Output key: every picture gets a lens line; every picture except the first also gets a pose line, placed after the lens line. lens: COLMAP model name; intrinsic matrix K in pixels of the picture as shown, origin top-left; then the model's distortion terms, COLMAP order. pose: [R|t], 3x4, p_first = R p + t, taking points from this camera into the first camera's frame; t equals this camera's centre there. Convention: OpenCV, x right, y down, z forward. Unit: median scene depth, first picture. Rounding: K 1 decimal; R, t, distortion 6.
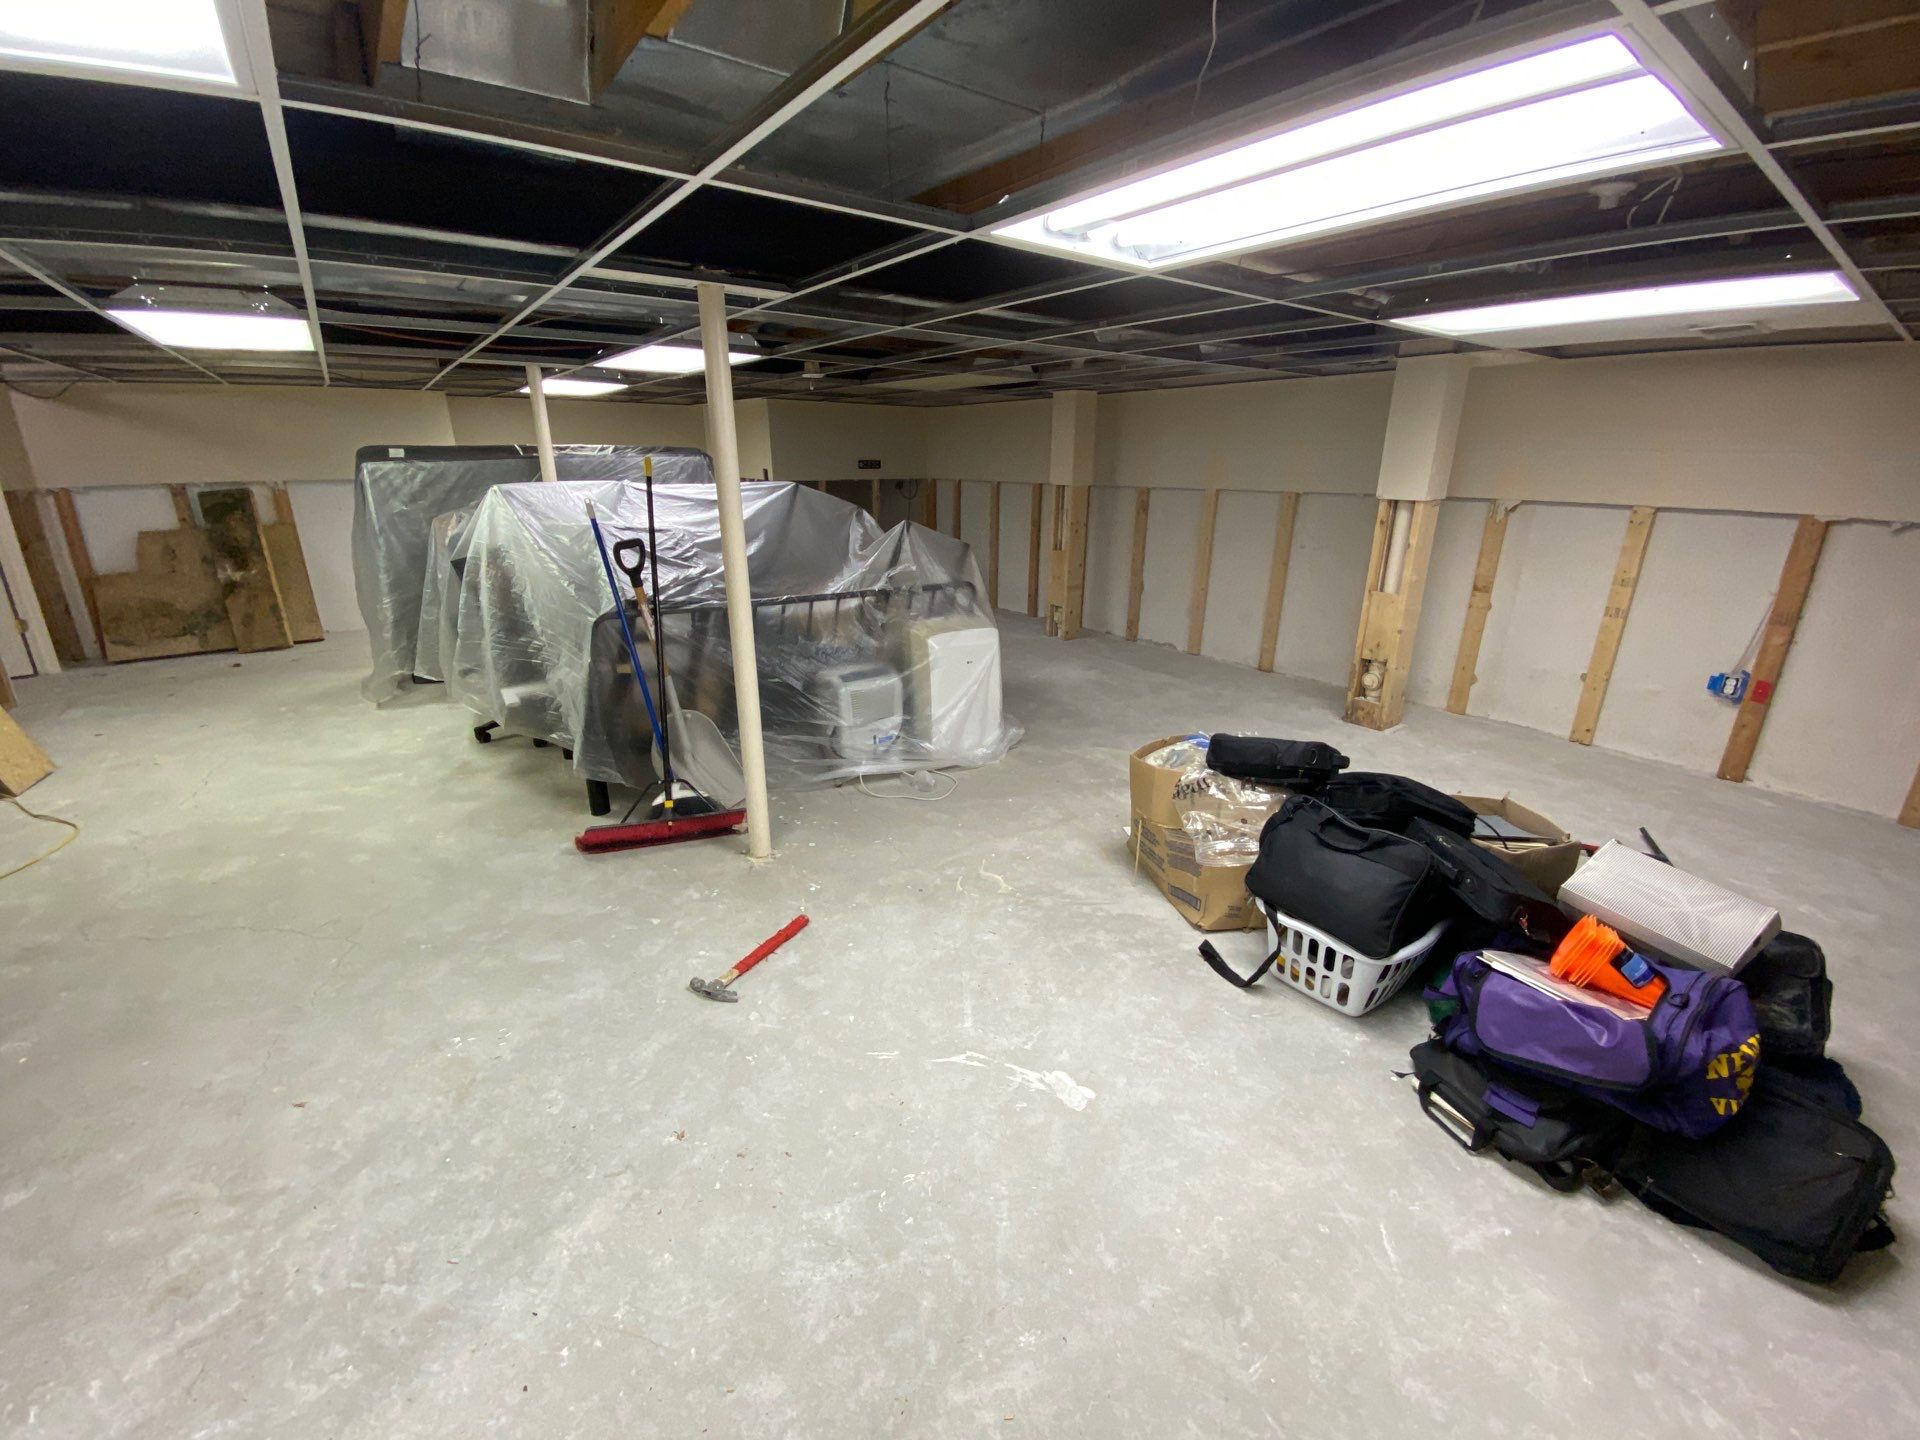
lens RADIAL K [[776.7, 0, 963.5], [0, 776.7, 707.5], [0, 0, 1]] dist [-0.000418, 0.000538]
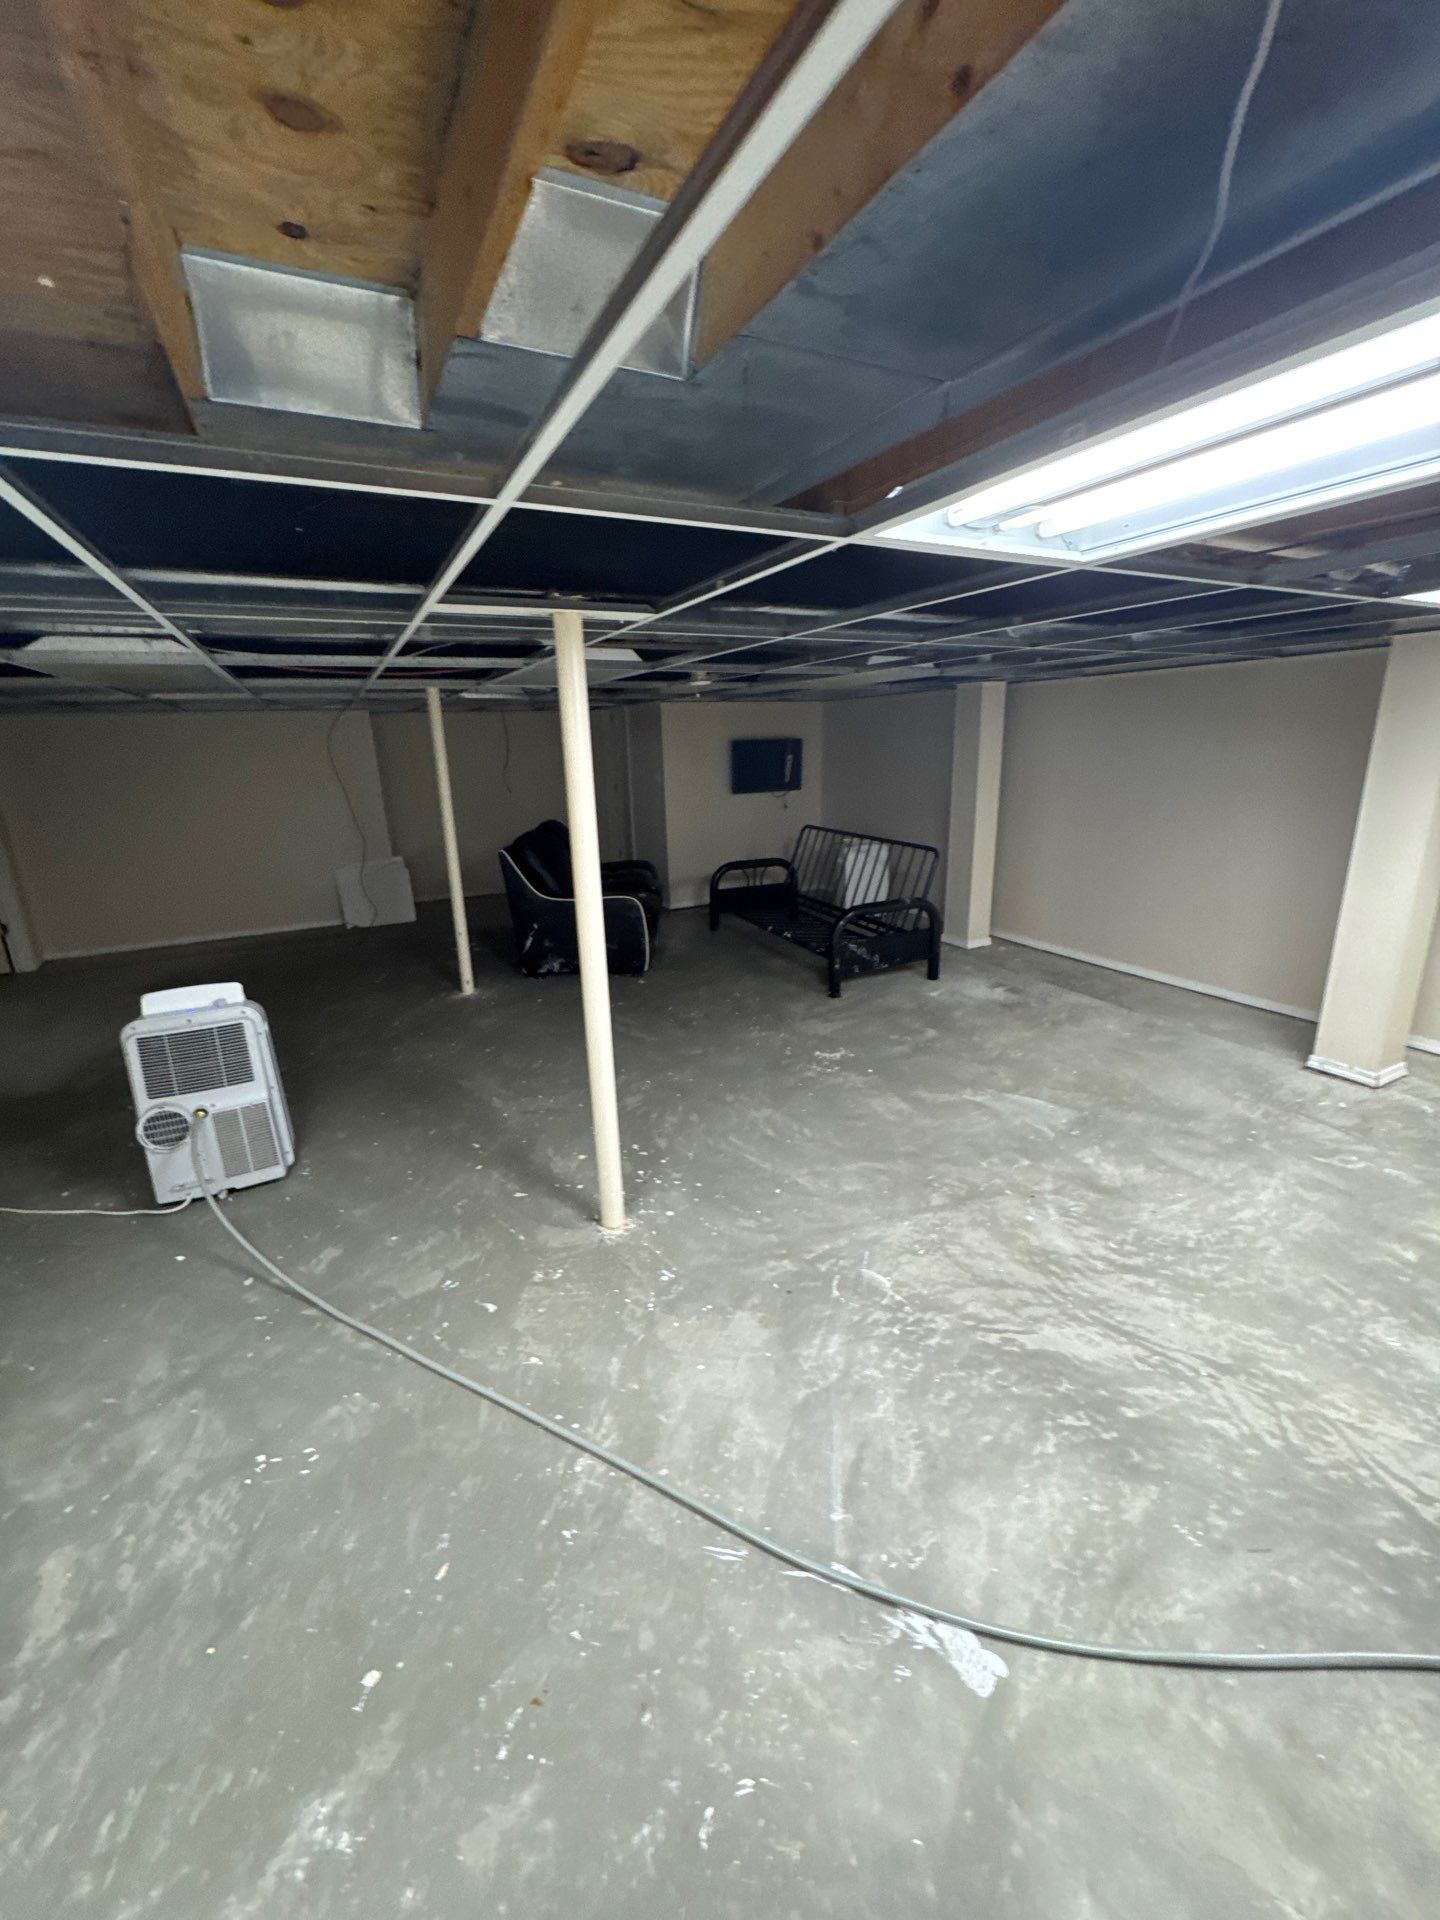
lens RADIAL K [[776.7, 0, 725.3], [0, 776.7, 963.9], [0, 0, 1]] dist [-0.000418, 0.000538]
pose [[0.985205, 0.015080, -0.170716, 0.018140], [-0.021590, 0.999106, -0.036344, -0.108624], [0.170015, 0.039492, 0.984650, 0.161936]]
